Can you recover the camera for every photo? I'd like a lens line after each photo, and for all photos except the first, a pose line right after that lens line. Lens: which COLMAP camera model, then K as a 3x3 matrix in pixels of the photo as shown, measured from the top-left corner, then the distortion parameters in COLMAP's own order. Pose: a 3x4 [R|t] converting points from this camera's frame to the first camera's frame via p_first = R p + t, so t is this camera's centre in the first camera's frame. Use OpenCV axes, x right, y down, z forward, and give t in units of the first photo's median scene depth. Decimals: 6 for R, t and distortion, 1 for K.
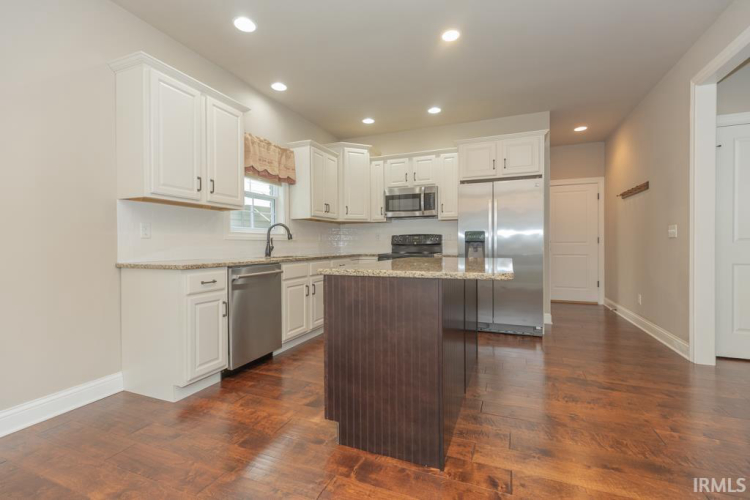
lens RADIAL K [[336.5, 0, 372.1], [0, 336.5, 247.2], [0, 0, 1]] dist [0.001362, 0.001229]
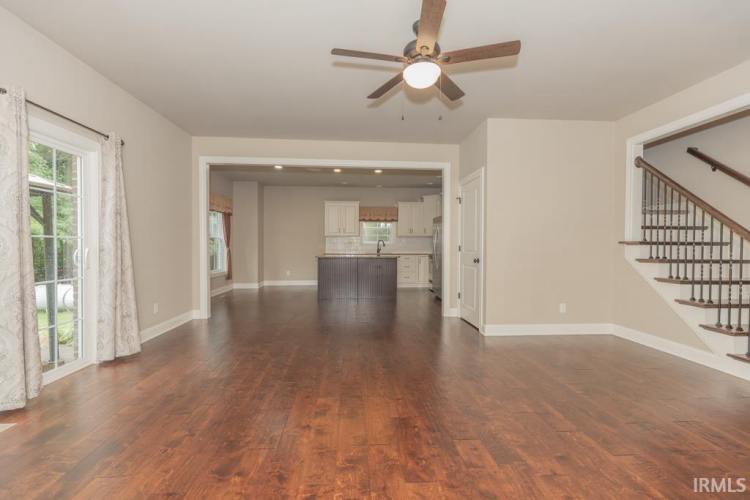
lens RADIAL K [[336.5, 0, 377.7], [0, 336.5, 248.6], [0, 0, 1]] dist [0.001362, 0.001229]
pose [[0.459619, 0.016381, -0.887965, 1.872238], [-0.010495, 0.999860, 0.013012, -0.036164], [0.888054, 0.003338, 0.459727, -0.161519]]
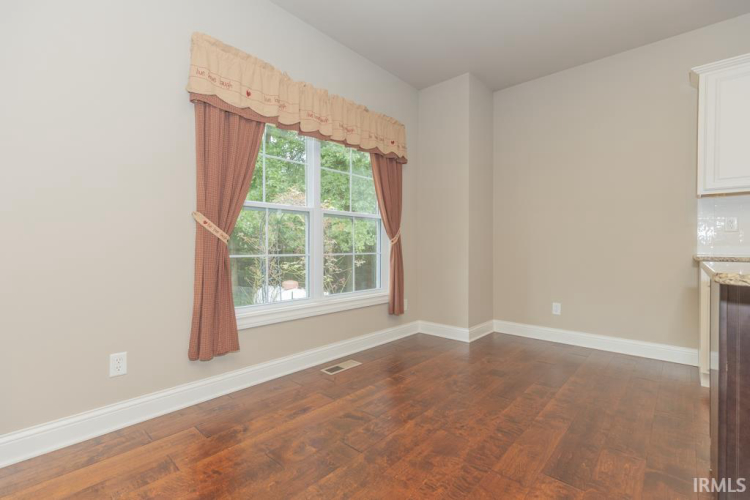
lens RADIAL K [[336.5, 0, 373.3], [0, 336.5, 248.4], [0, 0, 1]] dist [0.001362, 0.001229]
pose [[-0.338975, 0.010764, -0.940734, 0.444332], [-0.004930, 0.999901, 0.013217, 0.009569], [0.940782, 0.009118, -0.338889, 0.220619]]
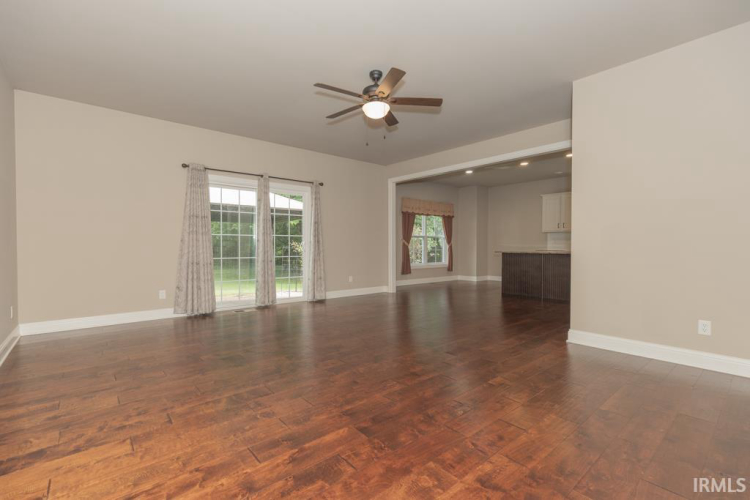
lens RADIAL K [[348.3, 0, 374.8], [0, 348.3, 250.3], [0, 0, 1]] dist [-0.000607, 0.000030]
pose [[-0.447048, 0.013813, -0.894403, 2.165178], [-0.003277, 0.999849, 0.017080, -0.005662], [0.894504, 0.010566, -0.446935, 0.636331]]
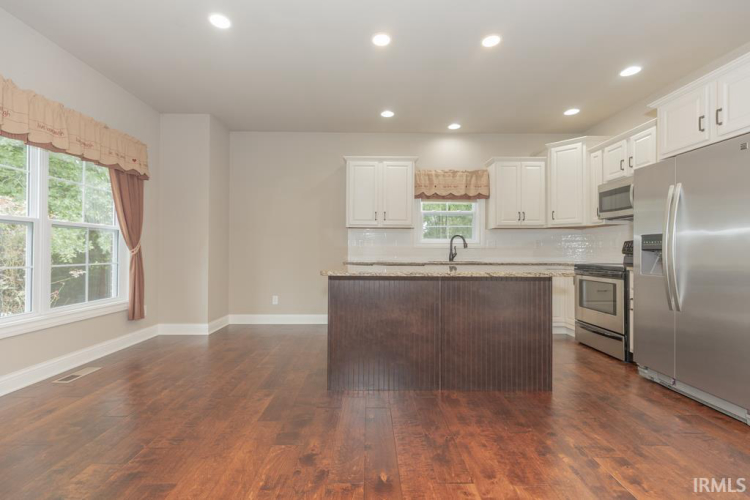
lens RADIAL K [[336.5, 0, 370.5], [0, 336.5, 248.3], [0, 0, 1]] dist [0.001362, 0.001229]
pose [[0.386062, -0.001577, -0.922472, 0.721949], [-0.011888, 0.999907, -0.006684, -0.008454], [0.922396, 0.013547, 0.386007, 0.219210]]
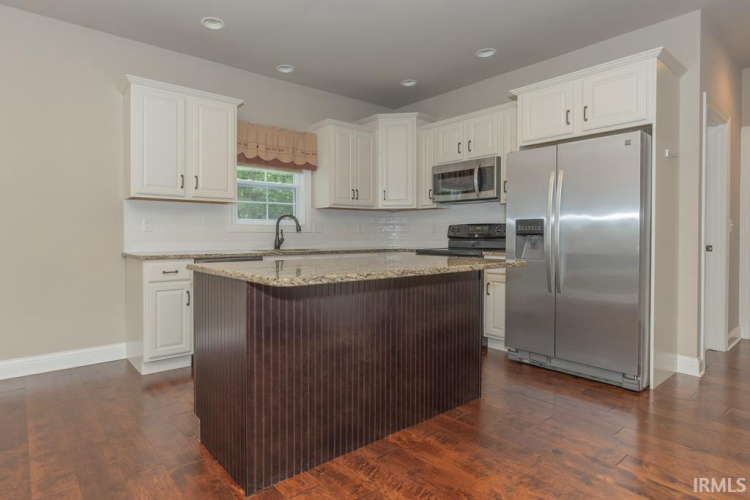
lens RADIAL K [[403.6, 0, 316.7], [0, 403.6, 240.3], [0, 0, 1]] dist [-0.009481, 0.002323]
pose [[0.857306, 0.010314, -0.514705, 0.361834], [-0.007082, 0.999941, 0.008241, -0.008069], [0.514759, -0.003420, 0.857328, 0.076102]]
